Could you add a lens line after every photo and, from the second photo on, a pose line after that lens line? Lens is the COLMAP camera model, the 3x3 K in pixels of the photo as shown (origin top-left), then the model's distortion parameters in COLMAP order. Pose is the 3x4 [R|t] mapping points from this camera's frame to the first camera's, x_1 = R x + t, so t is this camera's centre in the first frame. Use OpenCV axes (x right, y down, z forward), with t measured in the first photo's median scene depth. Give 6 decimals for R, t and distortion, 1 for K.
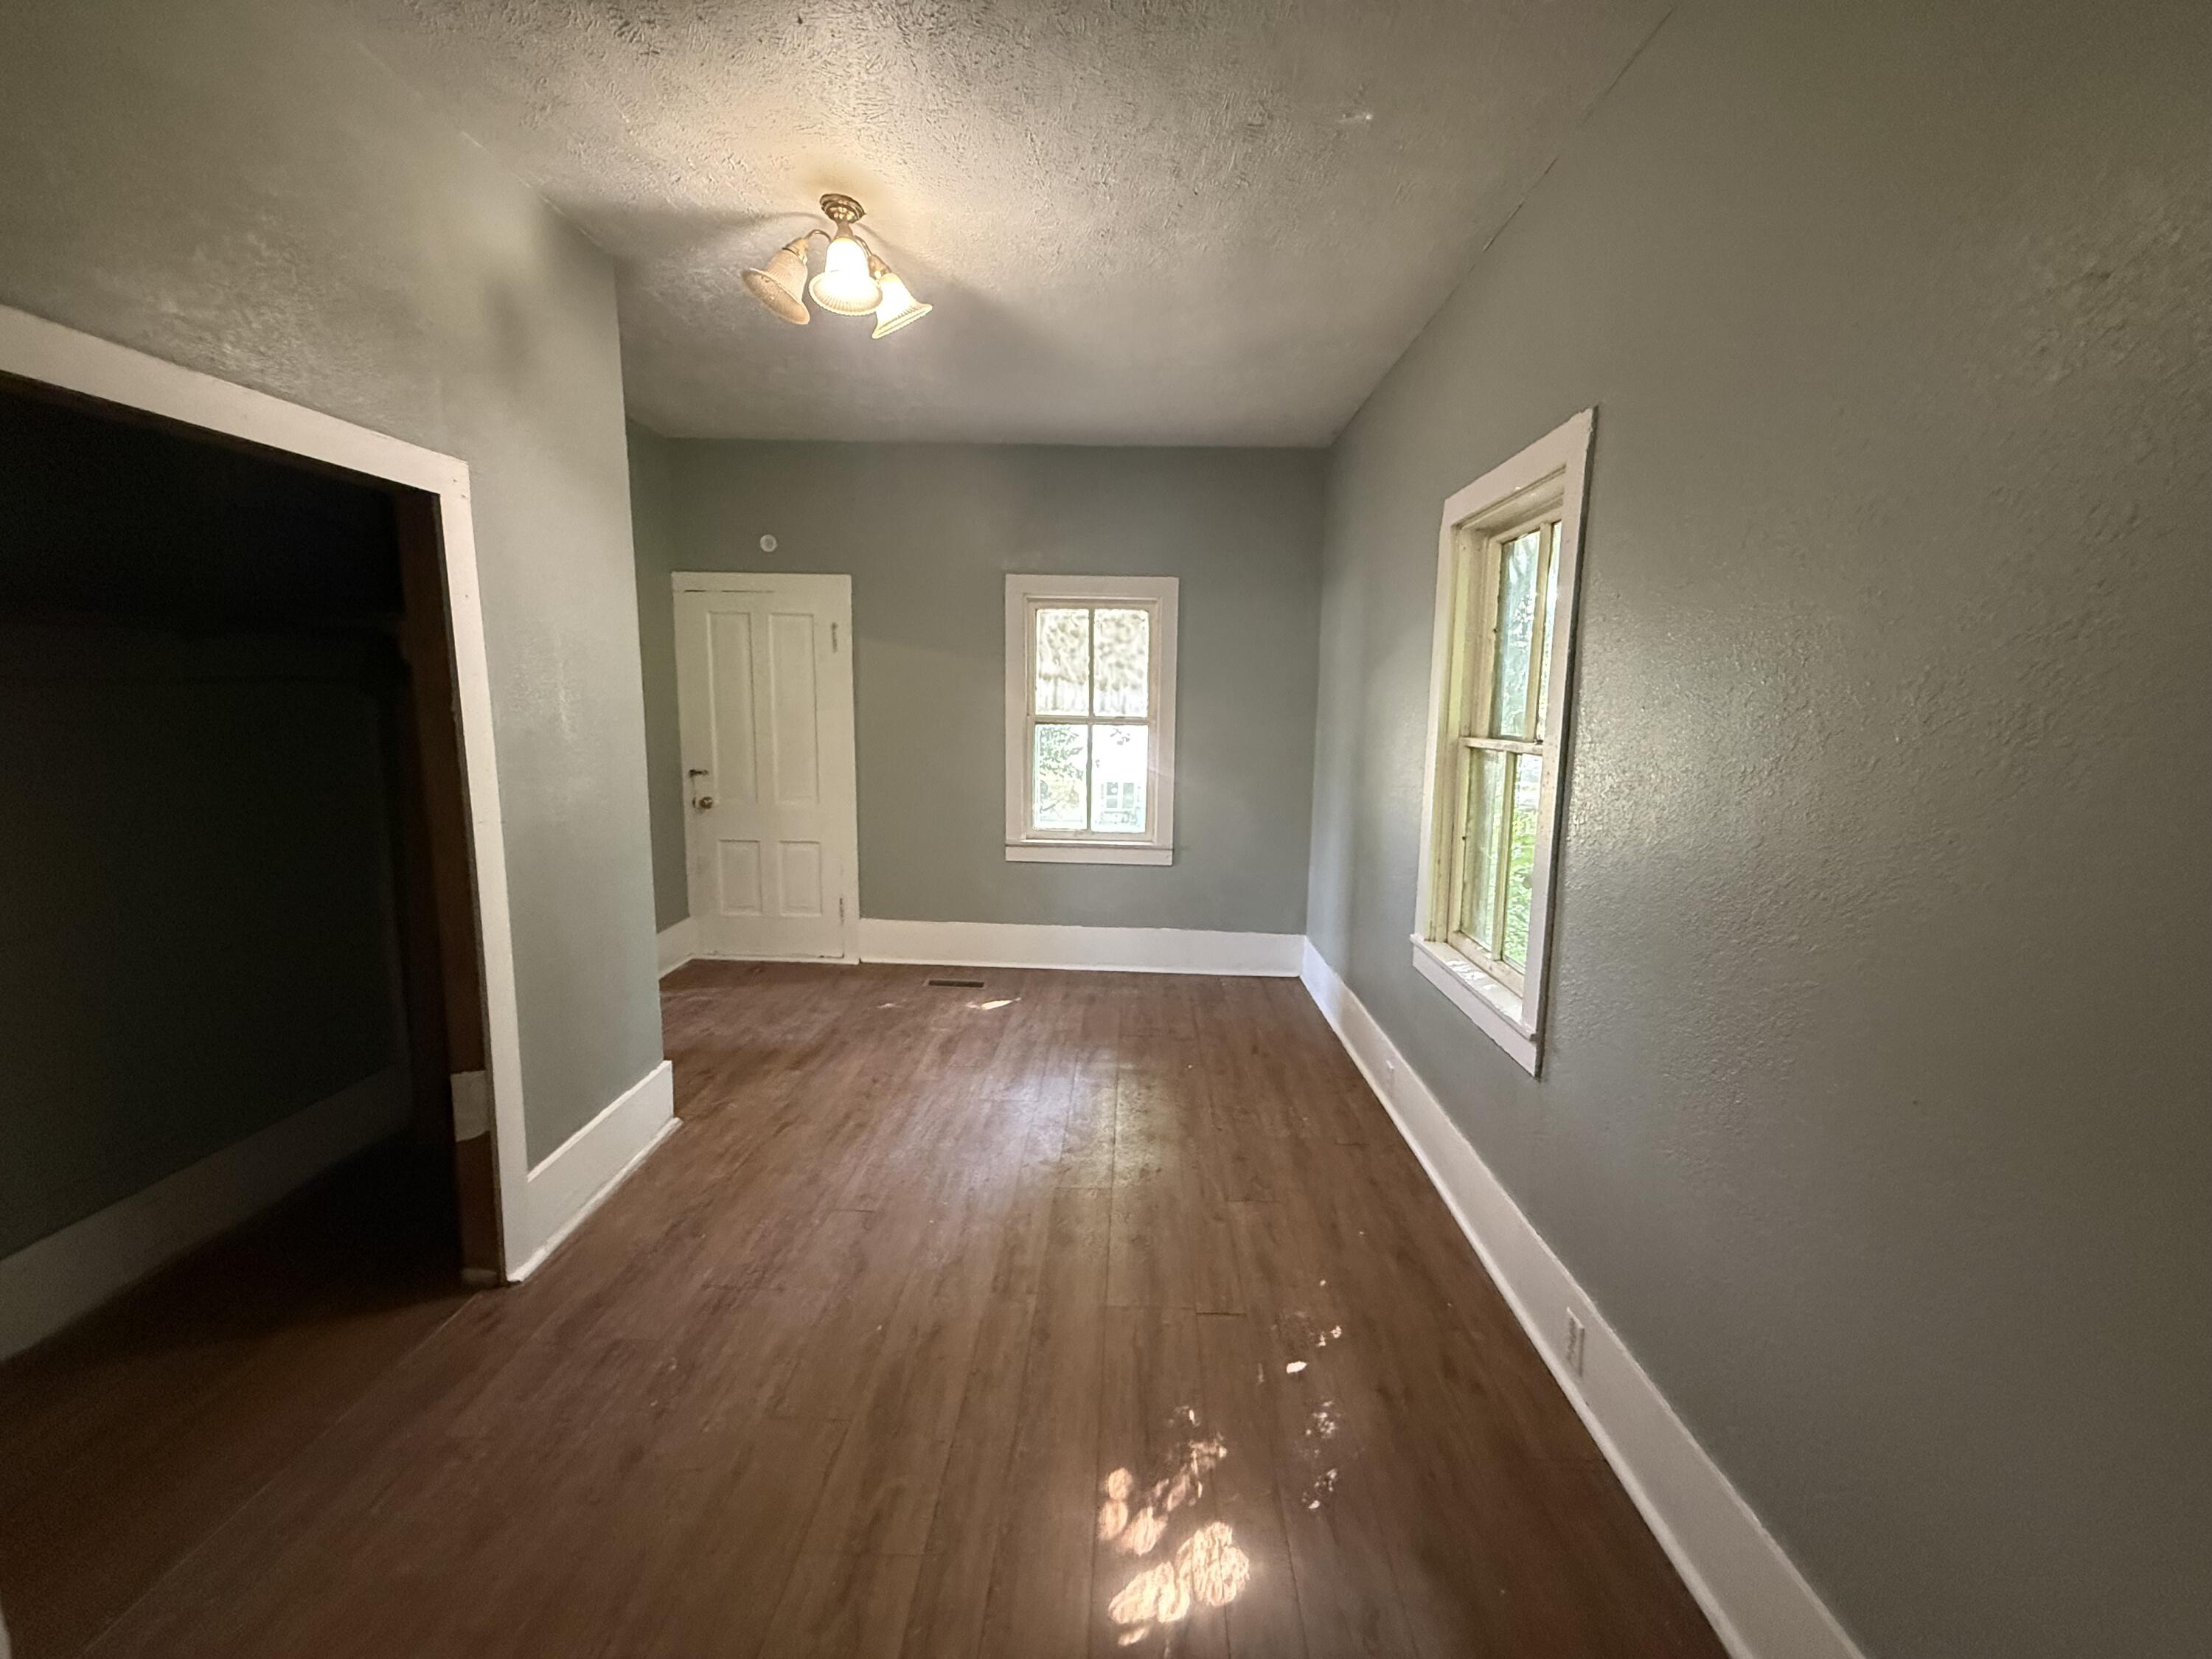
lens RADIAL K [[886.3, 0, 1103.9], [0, 886.3, 822.5], [0, 0, 1]] dist [-0.004910, 0.000638]
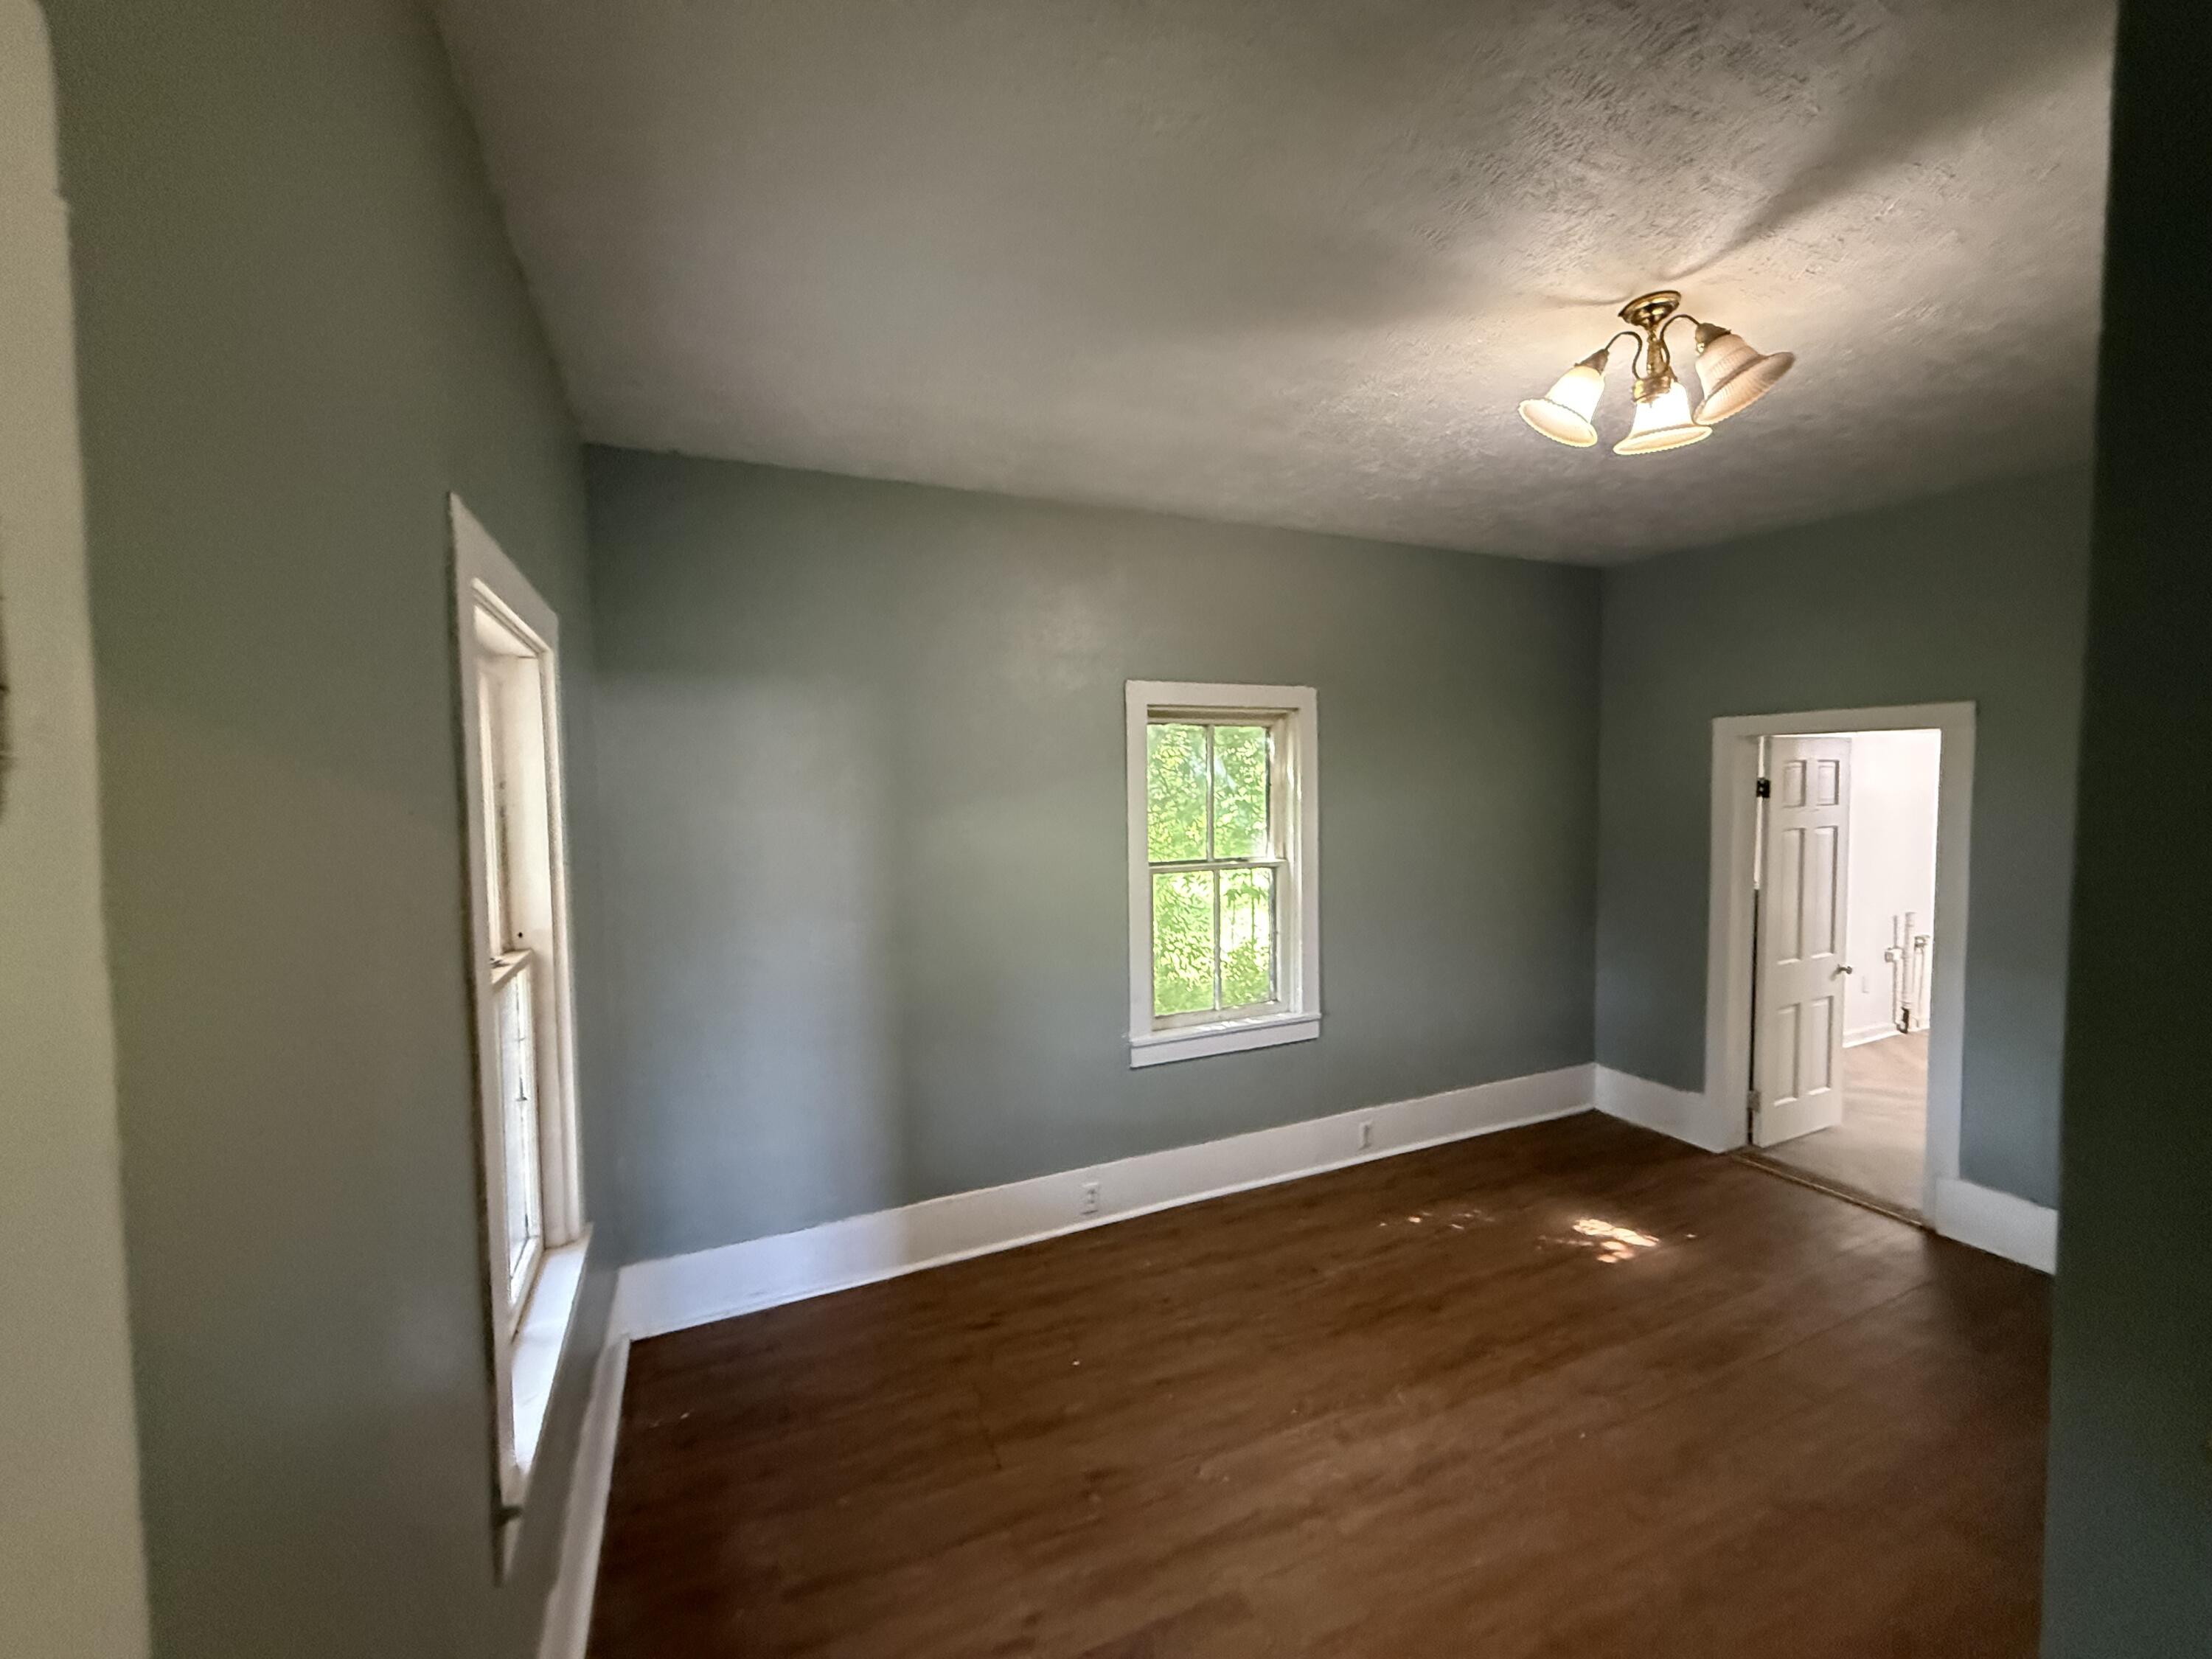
lens RADIAL K [[886.3, 0, 1101.1], [0, 886.3, 813.4], [0, 0, 1]] dist [-0.004910, 0.000638]
pose [[-0.431394, -0.050964, 0.900723, -0.650515], [0.129045, 0.984651, 0.117518, -0.300077], [-0.892887, 0.166931, -0.418195, 1.454740]]
